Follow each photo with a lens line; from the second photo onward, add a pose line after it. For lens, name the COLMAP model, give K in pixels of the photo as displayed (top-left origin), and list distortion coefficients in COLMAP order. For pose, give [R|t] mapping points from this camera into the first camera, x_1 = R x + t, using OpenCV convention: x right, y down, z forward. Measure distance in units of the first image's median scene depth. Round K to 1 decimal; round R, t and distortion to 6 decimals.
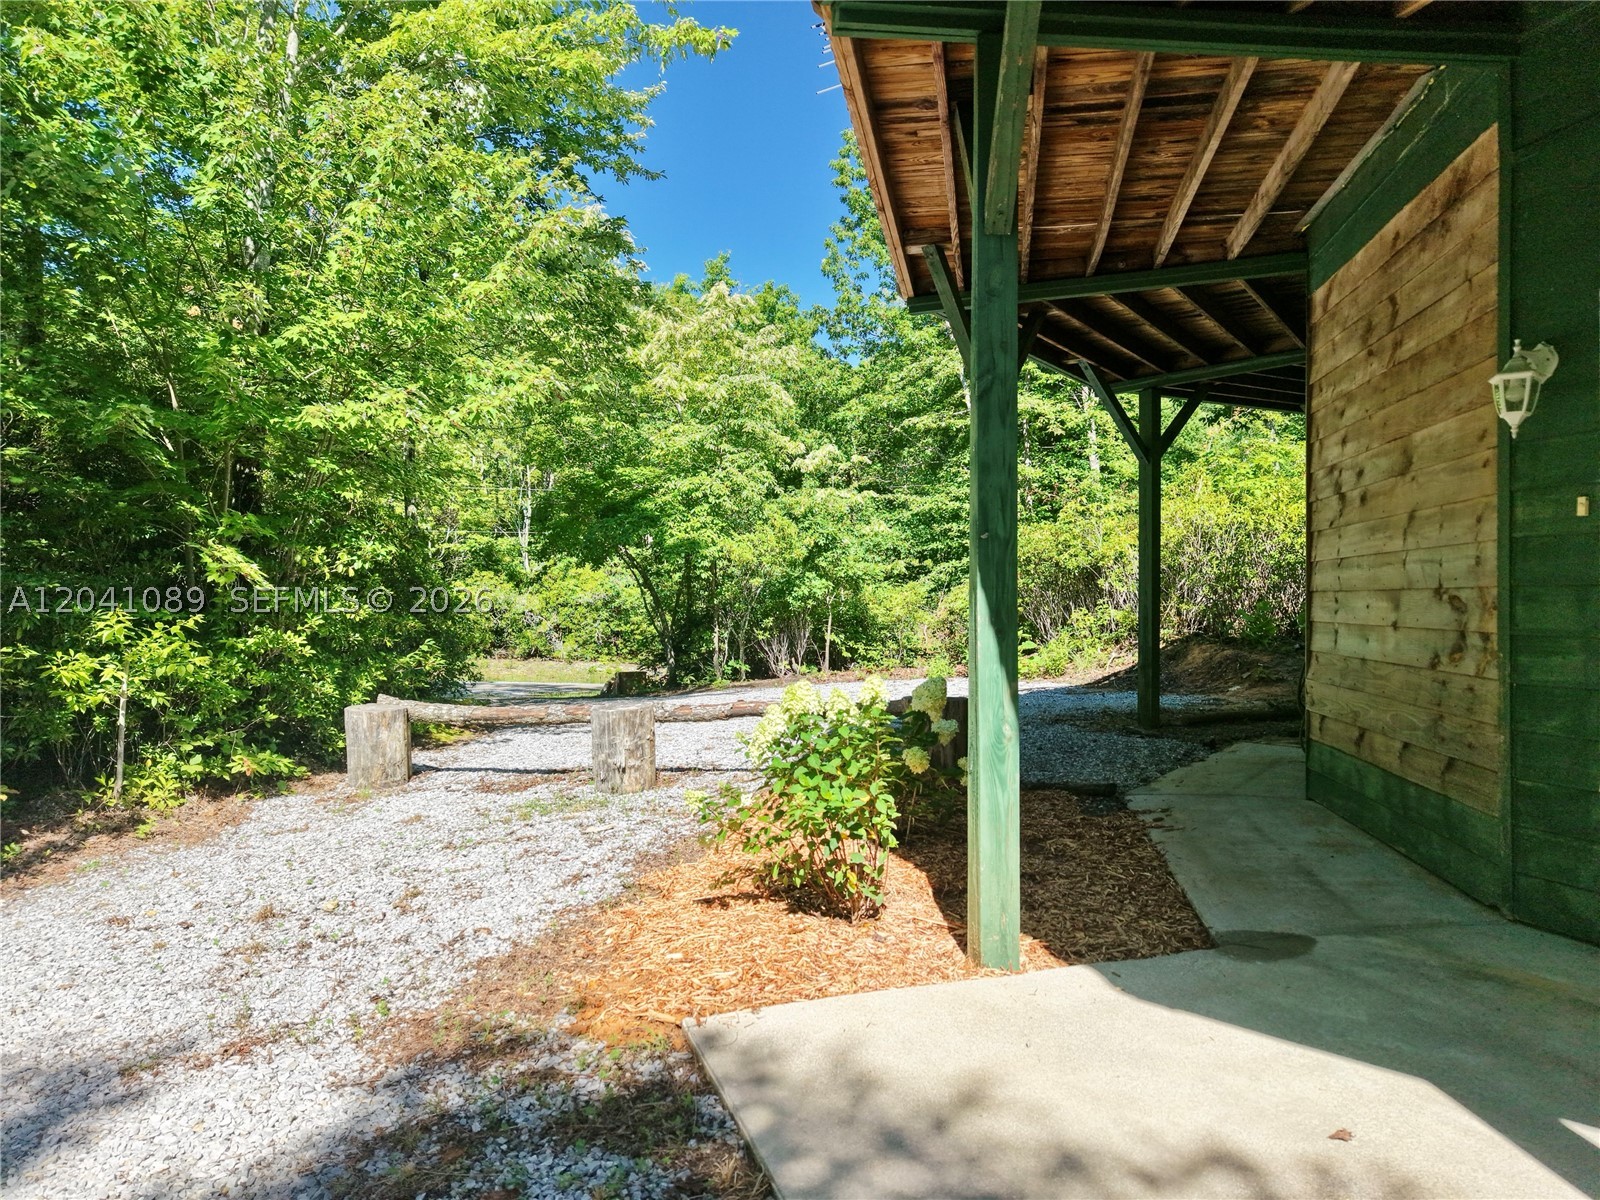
lens RADIAL K [[1114.5, 0, 800.8], [0, 1114.5, 597.0], [0, 0, 1]] dist [0.001250, 0.000693]
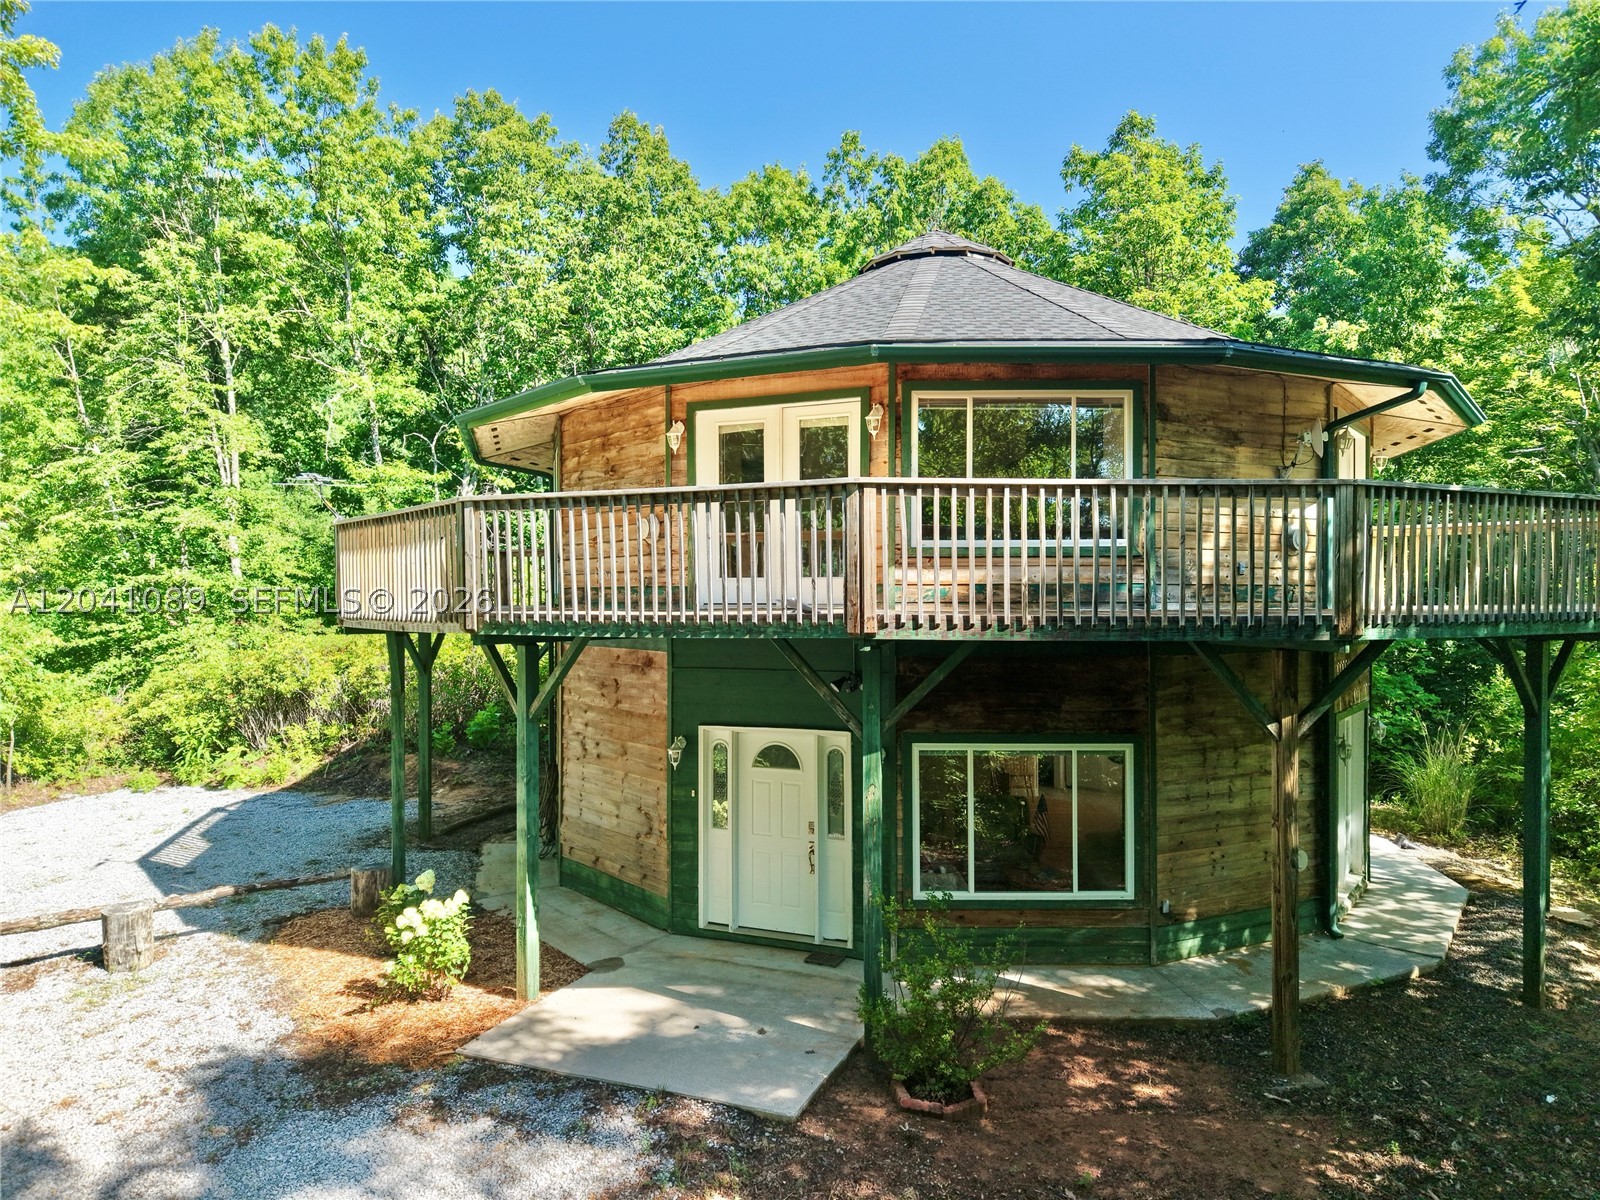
lens RADIAL K [[1131.8, 0, 800.3], [0, 1131.8, 599.2], [0, 0, 1]] dist [0.003860, 0.000384]
pose [[0.669221, -0.020045, 0.742793, -1.187761], [0.009015, 0.999782, 0.018859, -0.573408], [-0.743009, -0.005924, 0.669255, -1.090843]]
